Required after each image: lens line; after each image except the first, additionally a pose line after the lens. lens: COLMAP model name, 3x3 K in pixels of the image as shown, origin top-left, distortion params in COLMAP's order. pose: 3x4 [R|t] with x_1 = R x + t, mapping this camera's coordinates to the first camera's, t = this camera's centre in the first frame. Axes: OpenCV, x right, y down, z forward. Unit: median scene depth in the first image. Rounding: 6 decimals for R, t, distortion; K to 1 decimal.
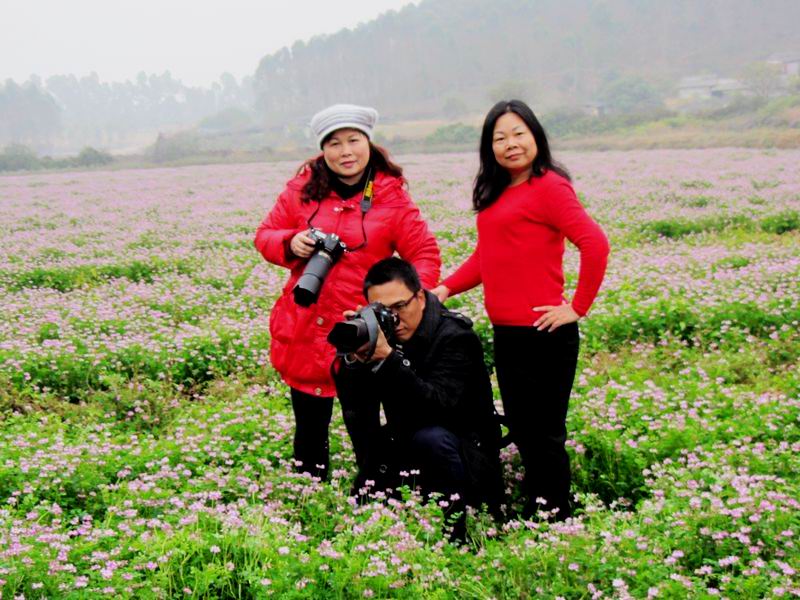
lens RADIAL K [[1859.6, 0, 401.6], [0, 1859.6, 297.0], [0, 0, 1]] dist [-0.091068, 0.000000]
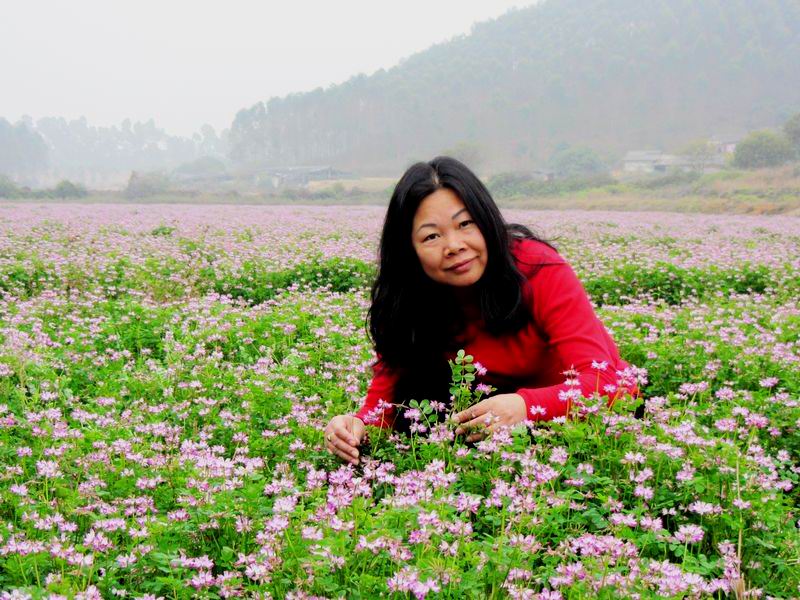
lens RADIAL K [[1745.1, 0, 402.9], [0, 1745.1, 298.8], [0, 0, 1]] dist [-0.116337, 0.000000]
pose [[0.998015, 0.059354, 0.021030, 0.083250], [-0.058723, 0.997841, -0.029419, 0.053371], [-0.022731, 0.028125, 0.999346, 0.032232]]
